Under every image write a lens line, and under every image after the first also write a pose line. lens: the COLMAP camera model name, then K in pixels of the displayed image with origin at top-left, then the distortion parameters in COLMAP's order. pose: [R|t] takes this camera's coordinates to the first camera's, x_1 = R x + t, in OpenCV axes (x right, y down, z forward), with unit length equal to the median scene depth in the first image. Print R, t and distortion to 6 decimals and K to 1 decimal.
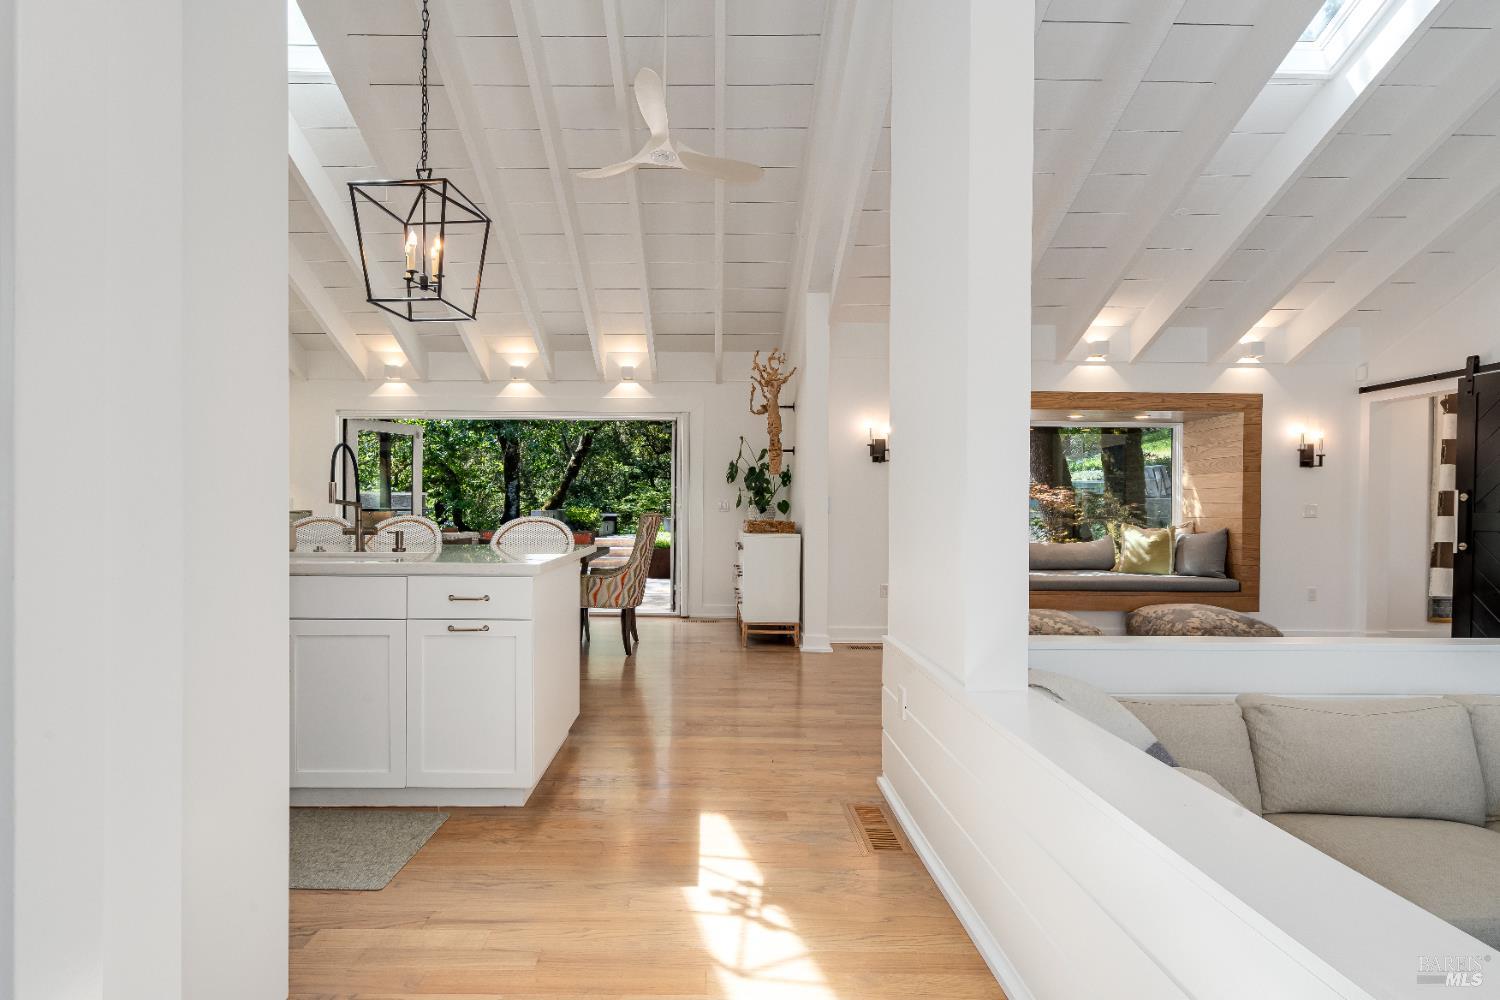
lens RADIAL K [[692.3, 0, 711.7], [0, 692.3, 512.7], [0, 0, 1]] dist [-0.011418, -0.000405]
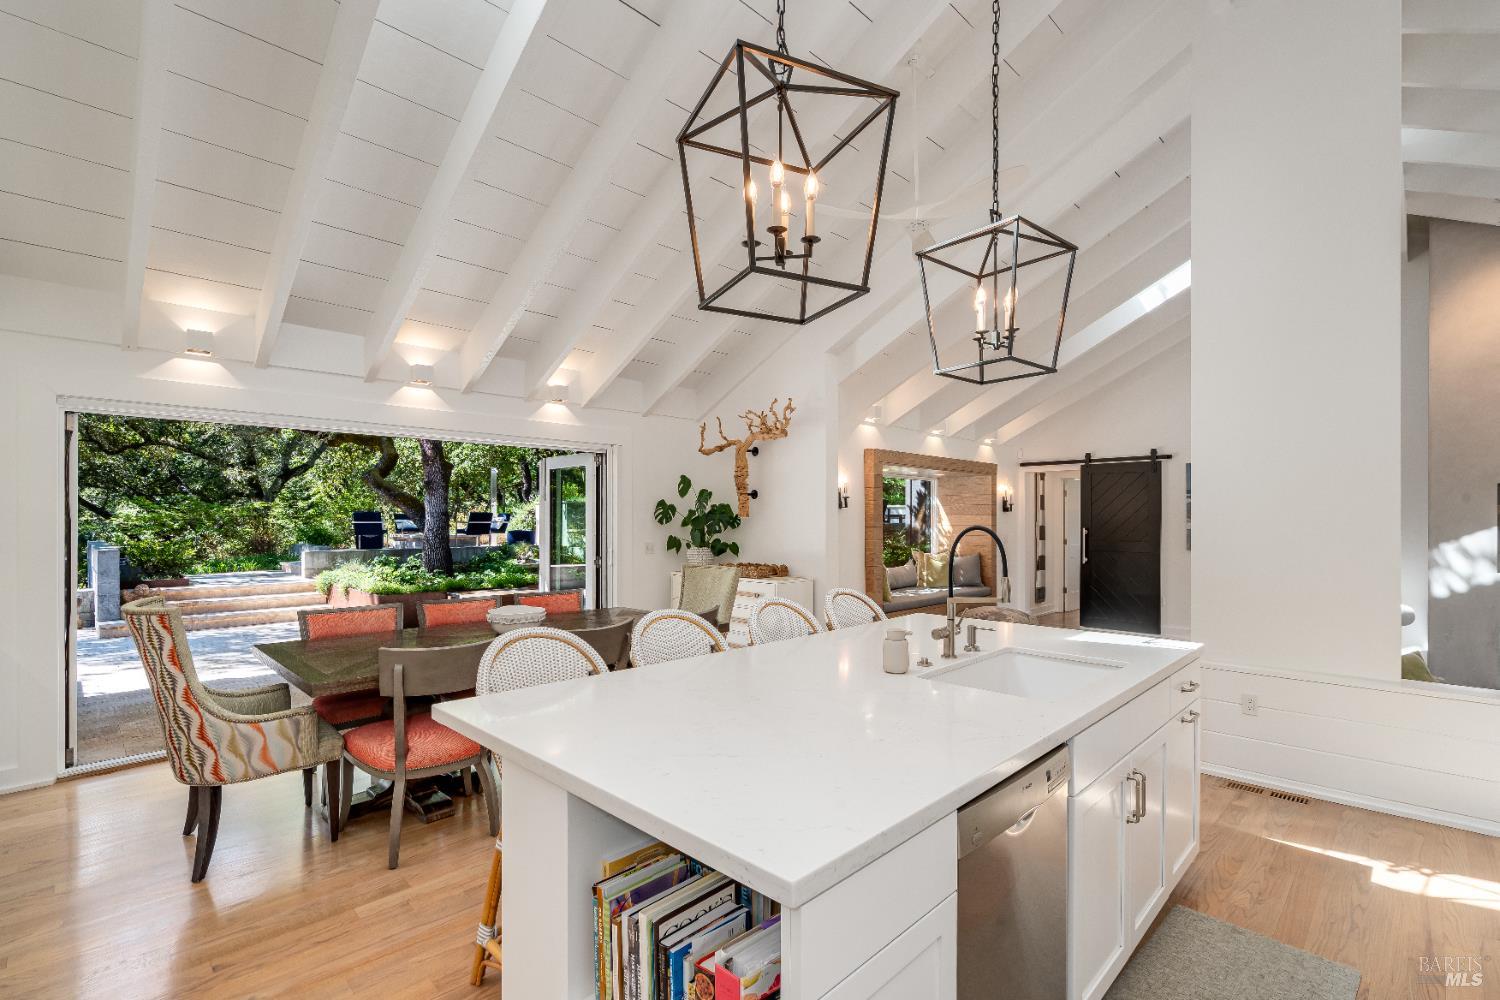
lens RADIAL K [[682.4, 0, 753.4], [0, 682.4, 503.2], [0, 0, 1]] dist [-0.001118, -0.000206]
pose [[0.696516, 0.006364, 0.717513, -0.666230], [0.012579, 0.999699, -0.021078, -0.060557], [-0.717431, 0.023707, 0.696226, 0.325450]]
